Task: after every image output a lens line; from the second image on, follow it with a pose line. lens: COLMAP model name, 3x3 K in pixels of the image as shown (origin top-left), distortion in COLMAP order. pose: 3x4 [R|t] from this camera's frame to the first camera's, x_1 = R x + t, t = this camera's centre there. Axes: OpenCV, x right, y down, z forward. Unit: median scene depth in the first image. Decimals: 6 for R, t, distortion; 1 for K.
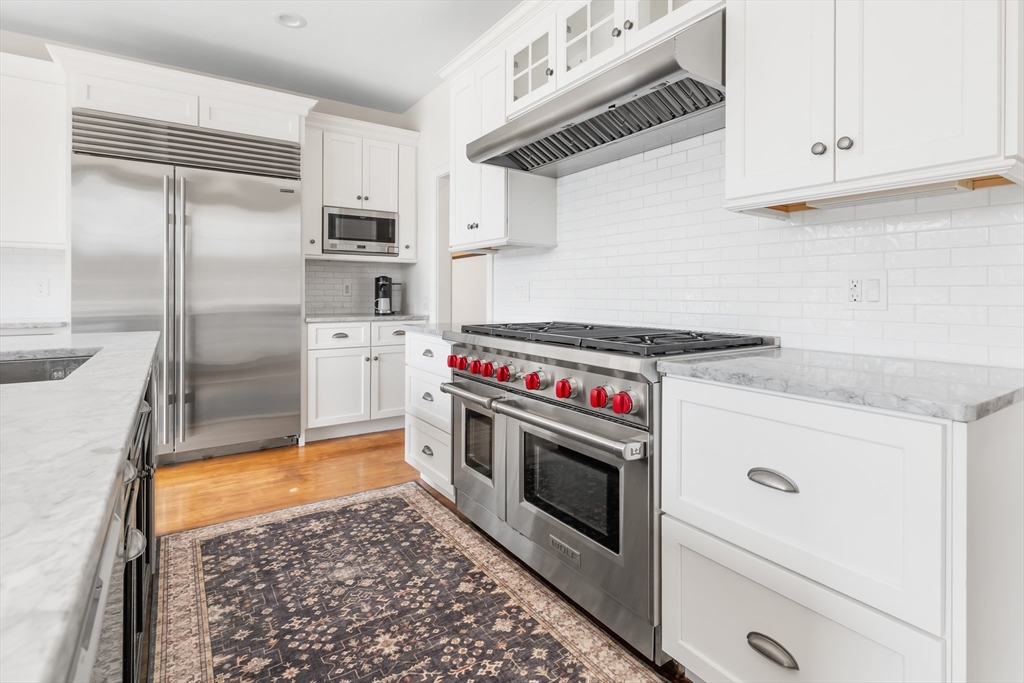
lens RADIAL K [[499.3, 0, 511.3], [0, 499.3, 296.9], [0, 0, 1]] dist [0.001137, 0.000145]
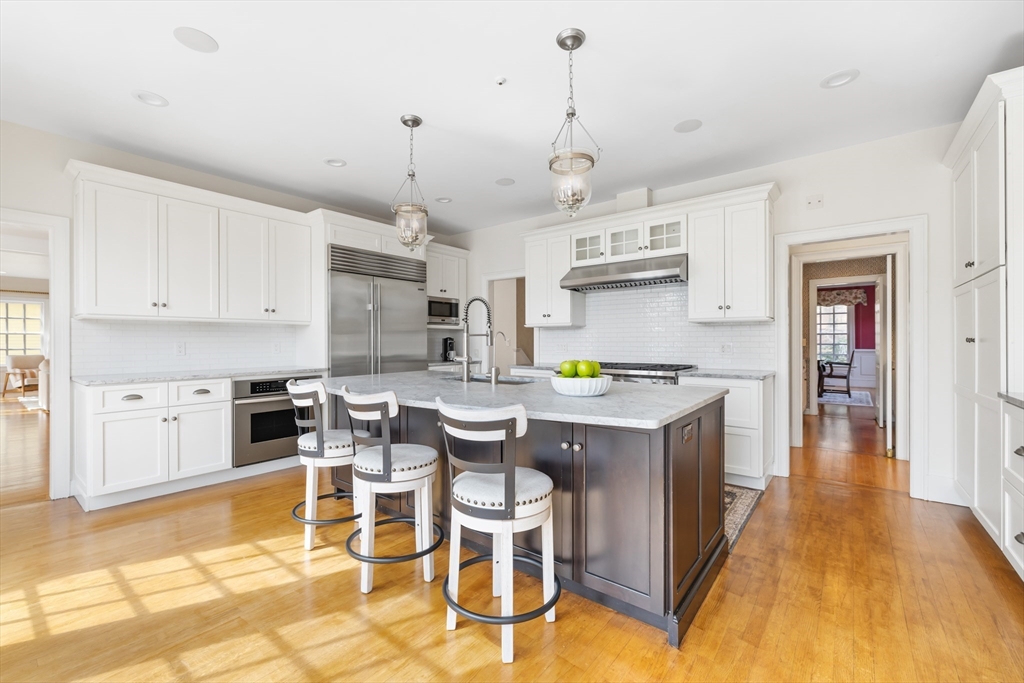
lens RADIAL K [[431.2, 0, 511.5], [0, 431.2, 346.7], [0, 0, 1]] dist [-0.000015, -0.000152]
pose [[0.950991, -0.009757, 0.309066, -0.737307], [0.007609, 0.999938, 0.008156, -0.031330], [-0.309126, -0.005404, 0.951006, -0.602028]]
